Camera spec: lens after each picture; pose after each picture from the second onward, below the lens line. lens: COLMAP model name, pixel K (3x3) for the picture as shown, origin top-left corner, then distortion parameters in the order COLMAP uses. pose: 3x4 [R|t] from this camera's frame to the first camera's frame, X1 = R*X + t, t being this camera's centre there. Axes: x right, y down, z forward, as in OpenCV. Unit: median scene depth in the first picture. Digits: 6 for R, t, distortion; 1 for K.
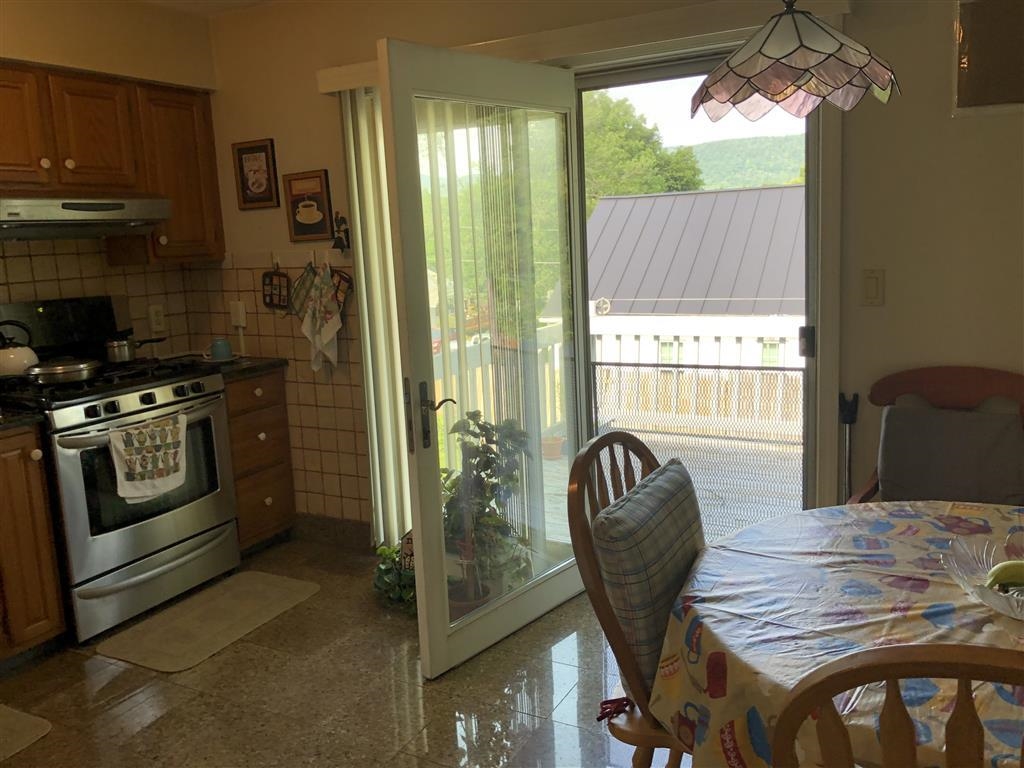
lens RADIAL K [[834.3, 0, 512.3], [0, 834.3, 359.8], [0, 0, 1]] dist [0.045069, -0.082383]
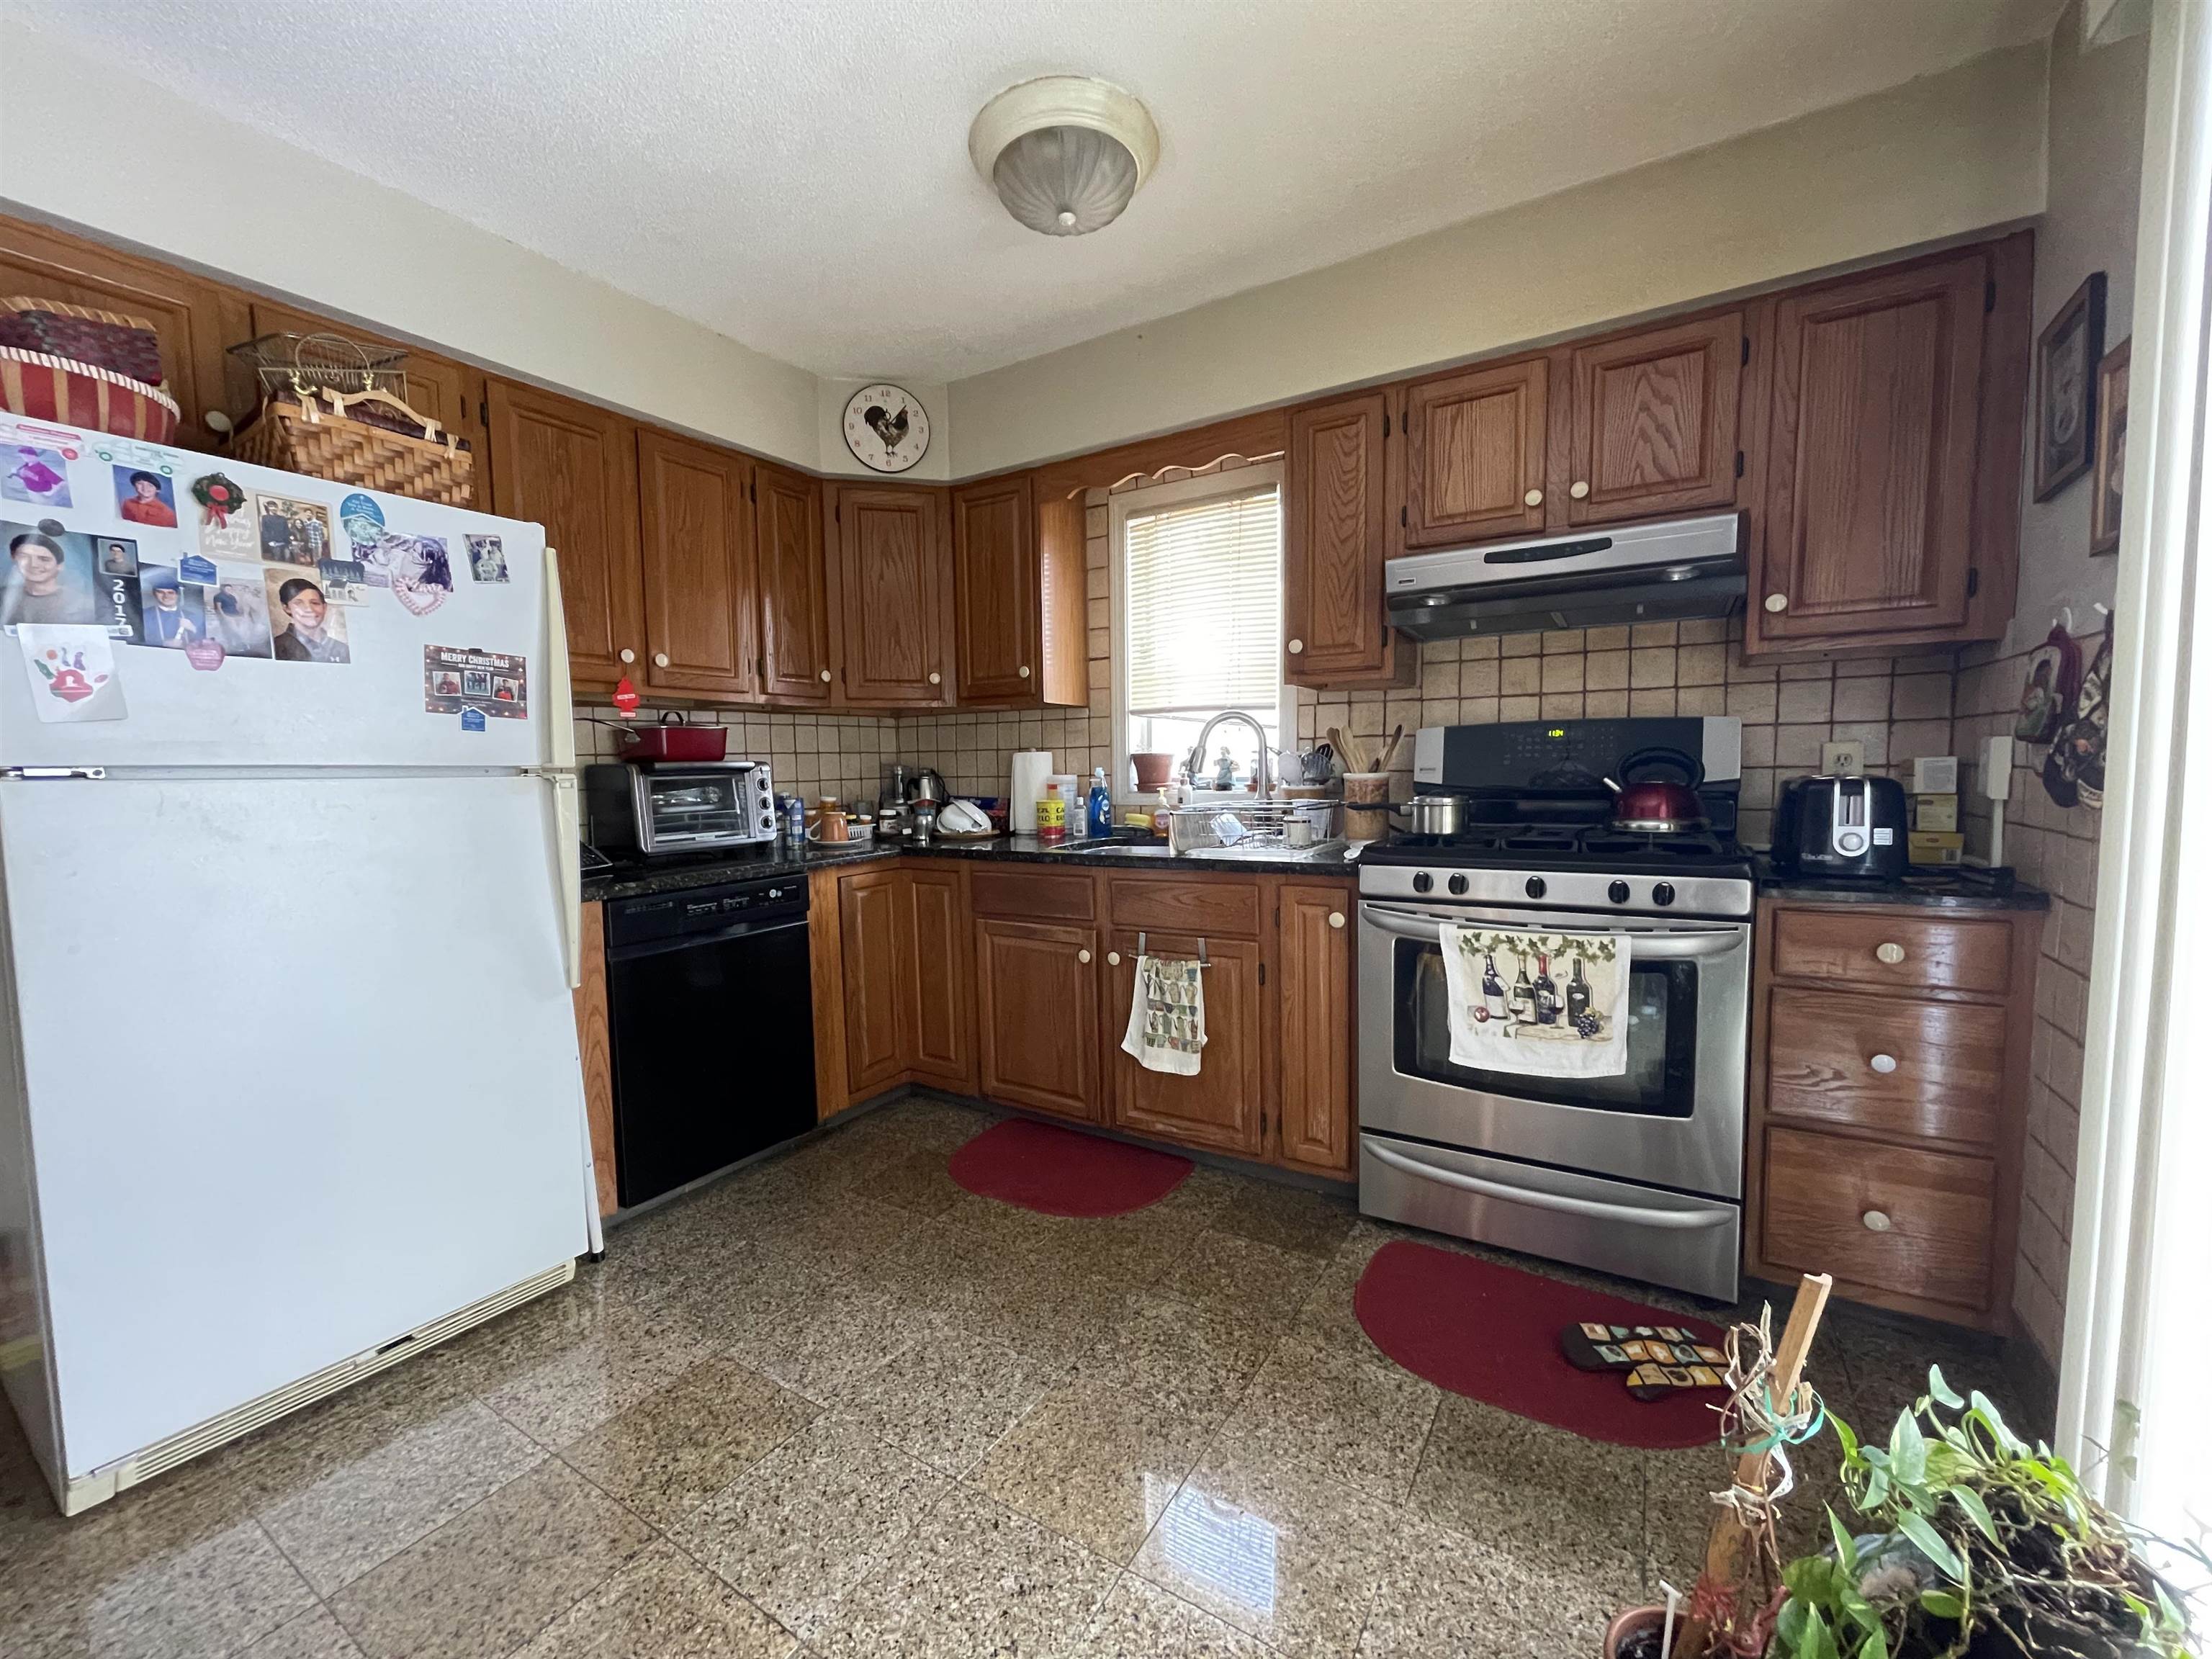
lens RADIAL K [[898.5, 0, 1090.2], [0, 898.5, 832.7], [0, 0, 1]] dist [-0.012154, 0.006517]
pose [[-0.067212, 0.120640, -0.990418, 0.202406], [-0.134168, 0.982554, 0.128788, -0.031529], [0.988677, 0.141539, -0.049853, 0.876254]]
